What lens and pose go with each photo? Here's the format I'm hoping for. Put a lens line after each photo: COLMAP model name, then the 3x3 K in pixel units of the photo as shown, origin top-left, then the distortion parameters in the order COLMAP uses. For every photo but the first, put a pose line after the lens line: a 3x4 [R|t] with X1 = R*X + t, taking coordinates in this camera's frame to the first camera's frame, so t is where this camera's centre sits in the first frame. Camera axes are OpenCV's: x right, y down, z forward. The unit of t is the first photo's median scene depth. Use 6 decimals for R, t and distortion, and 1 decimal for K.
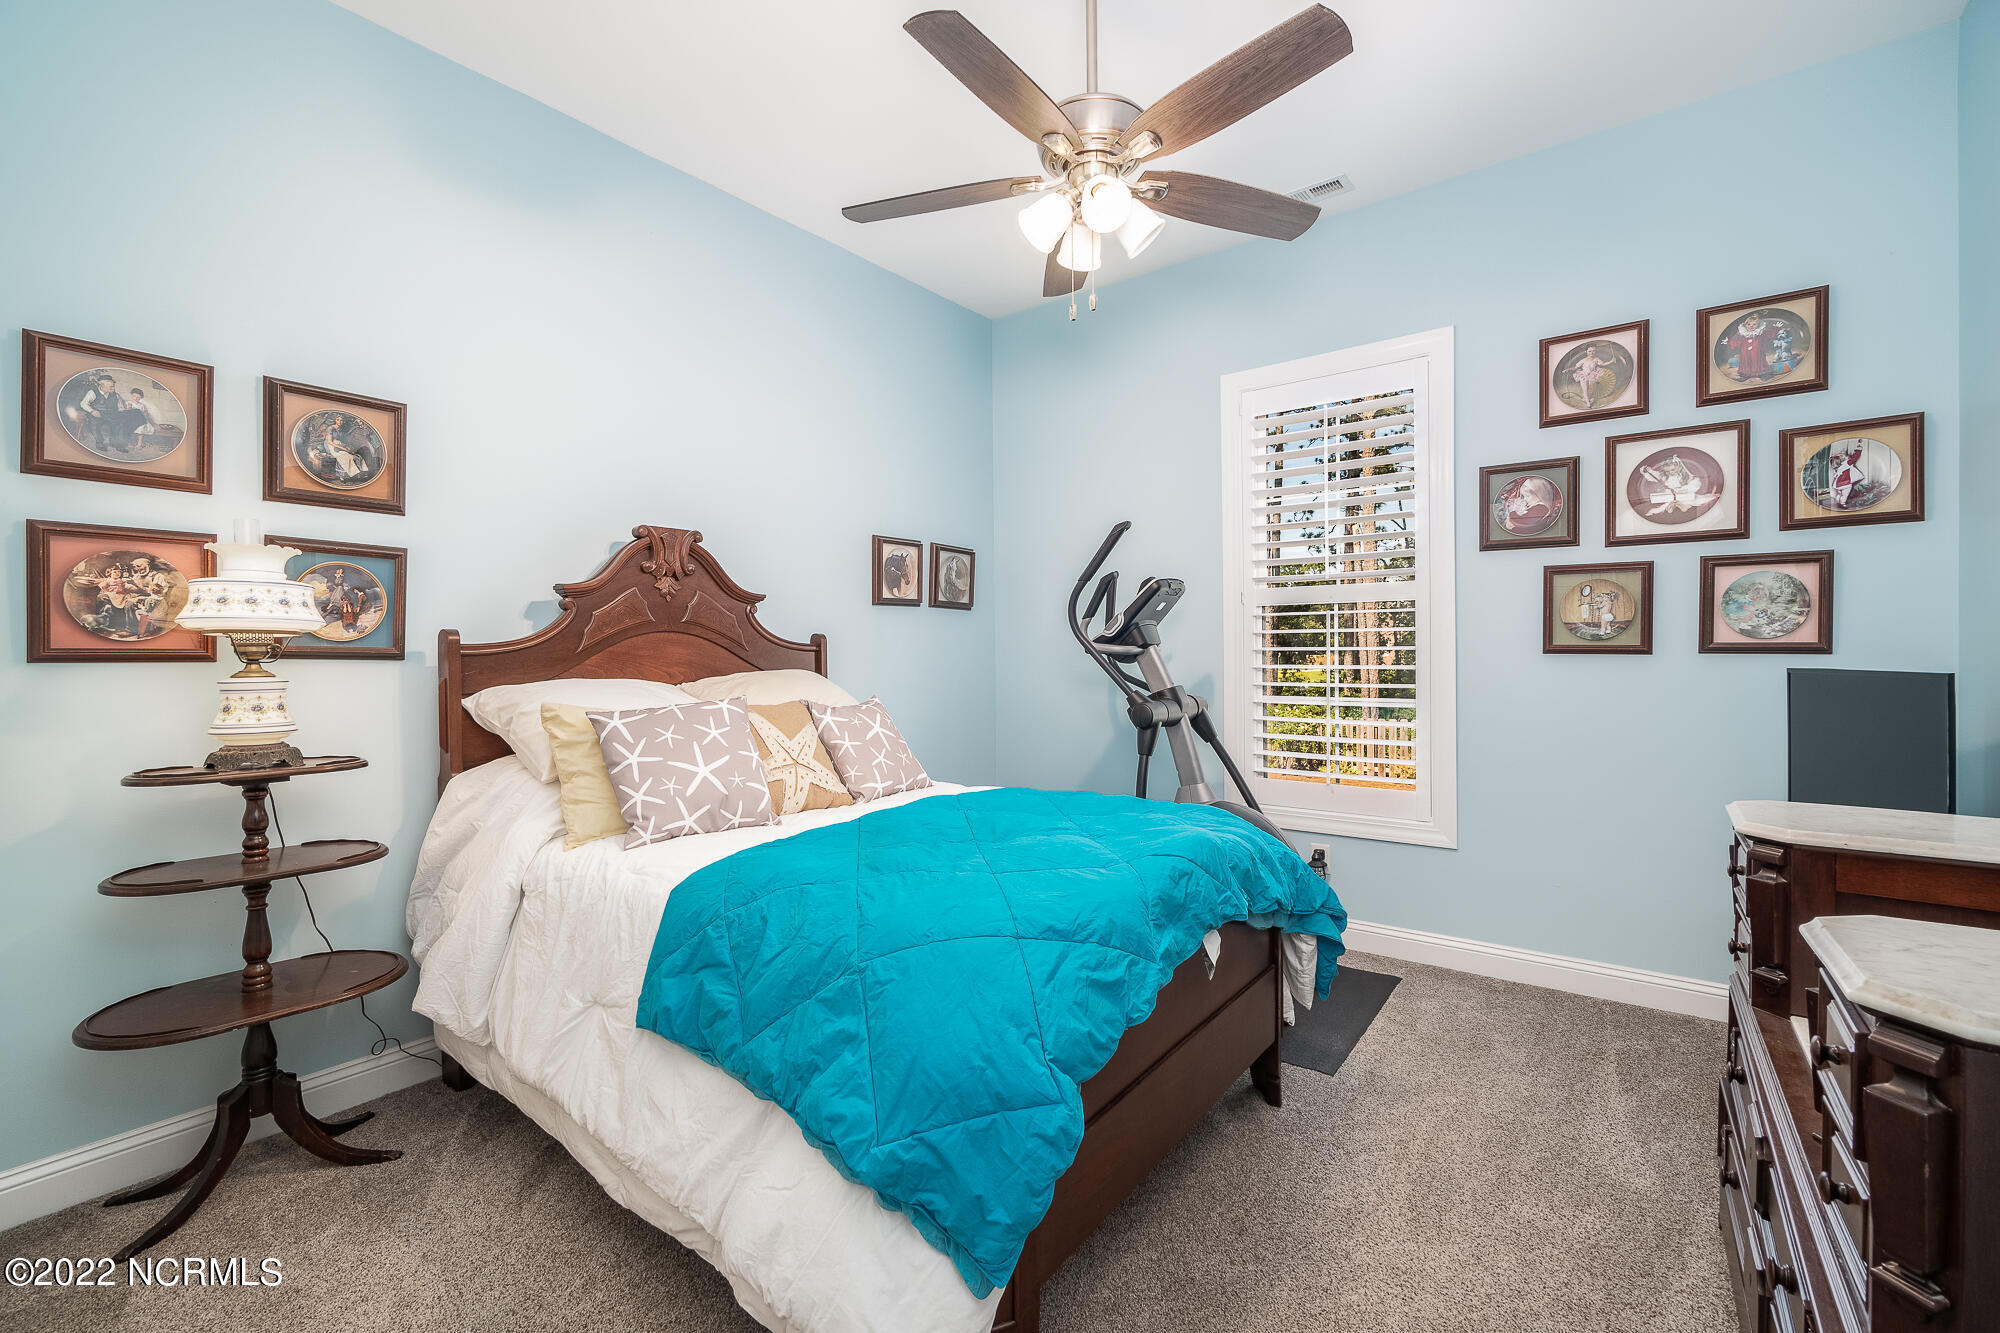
lens RADIAL K [[860.8, 0, 993.7], [0, 860.8, 658.2], [0, 0, 1]] dist [-0.000156, 0.000134]
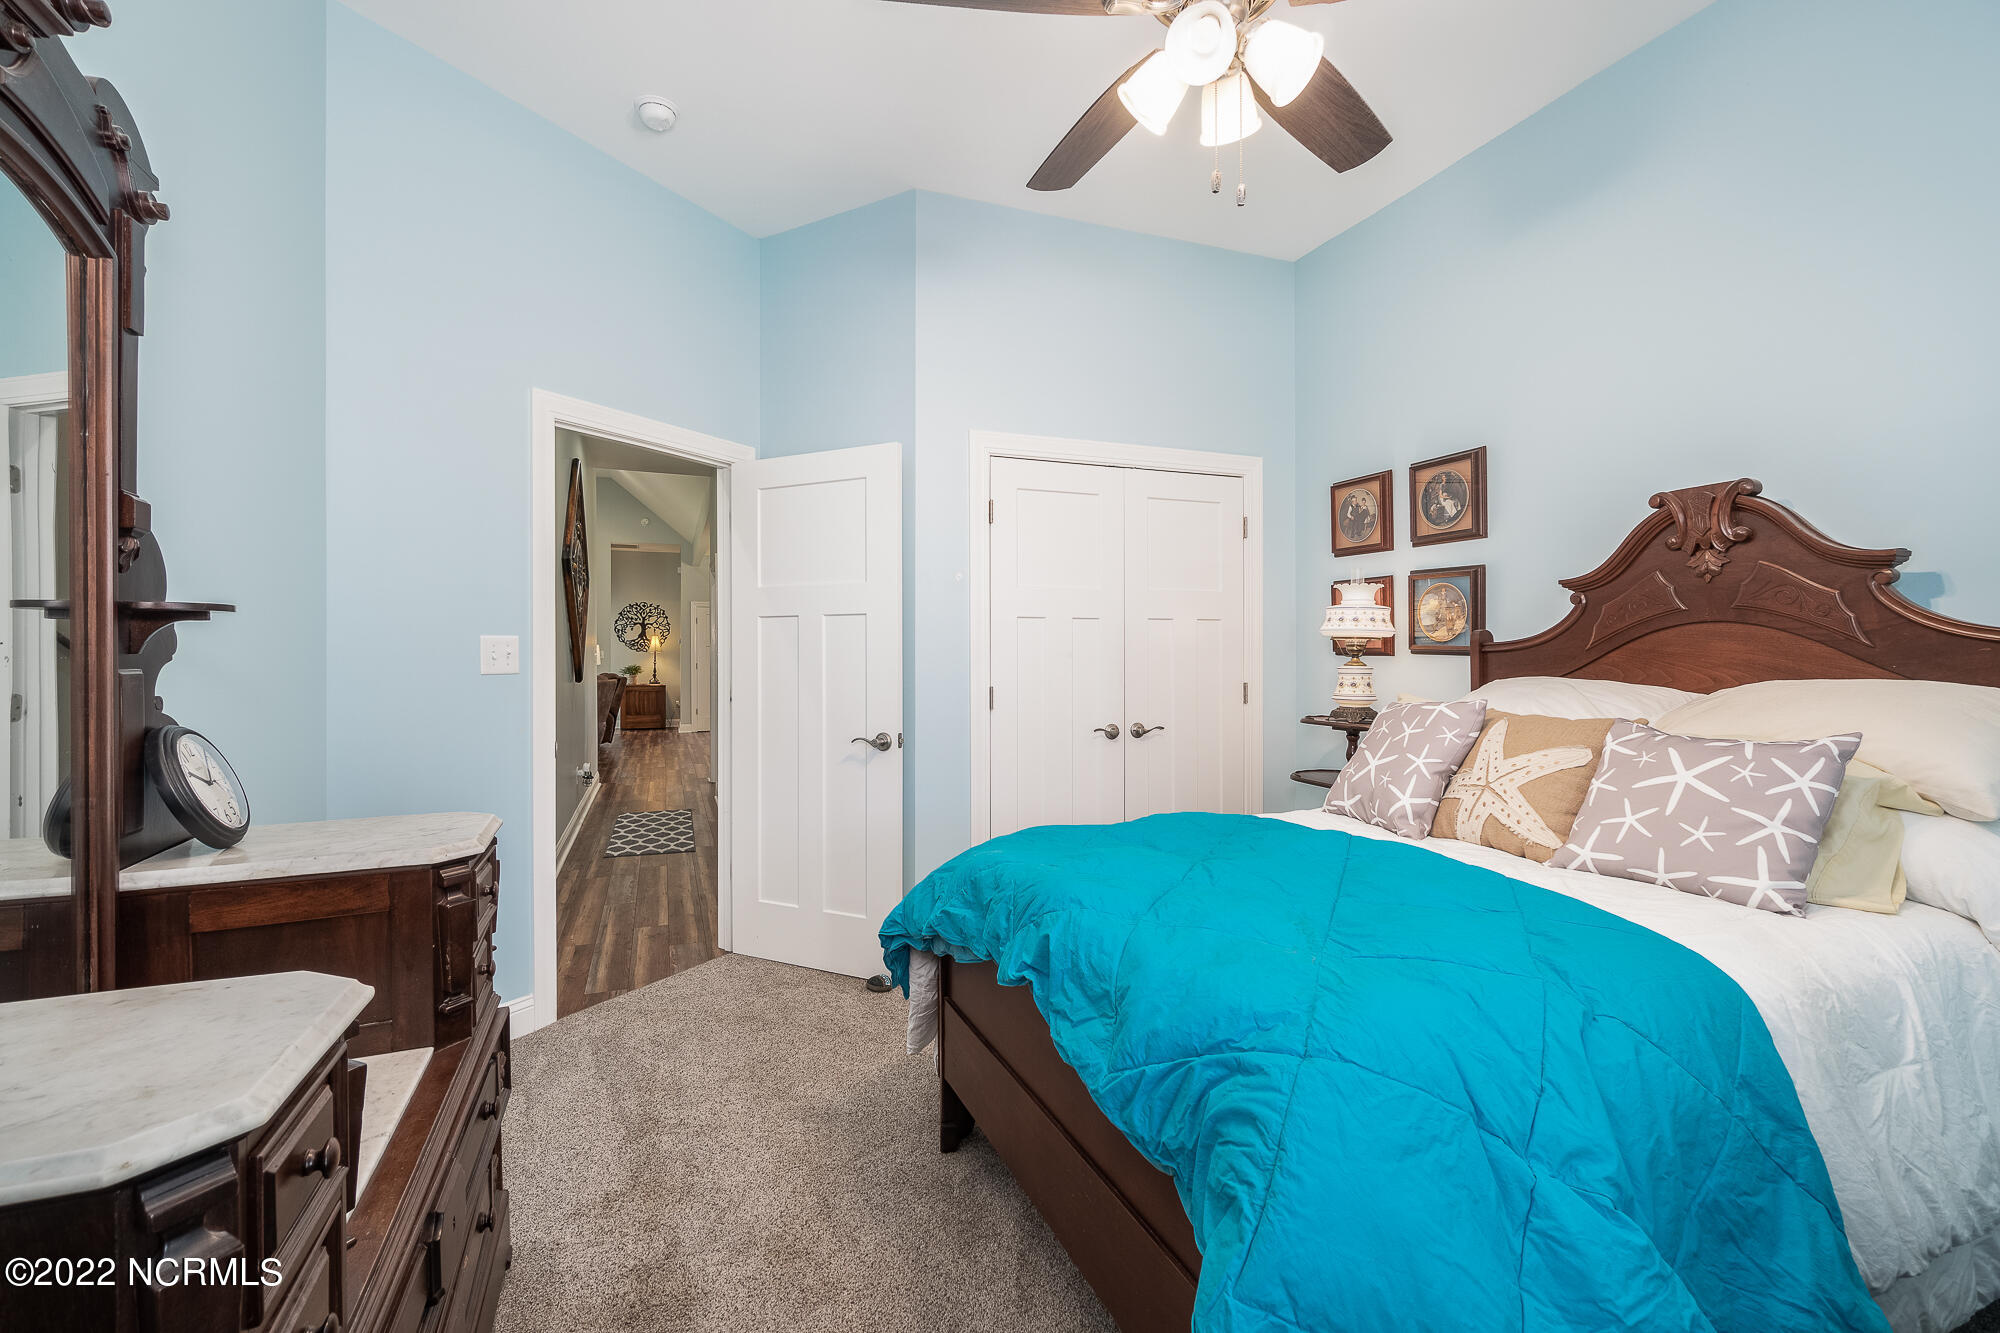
lens RADIAL K [[860.8, 0, 993.7], [0, 860.8, 658.2], [0, 0, 1]] dist [-0.000156, 0.000134]
pose [[-0.510717, 0.009966, -0.859691, 0.754943], [-0.002417, 0.999912, 0.013027, -0.009470], [0.859745, 0.008731, -0.510648, 1.073940]]
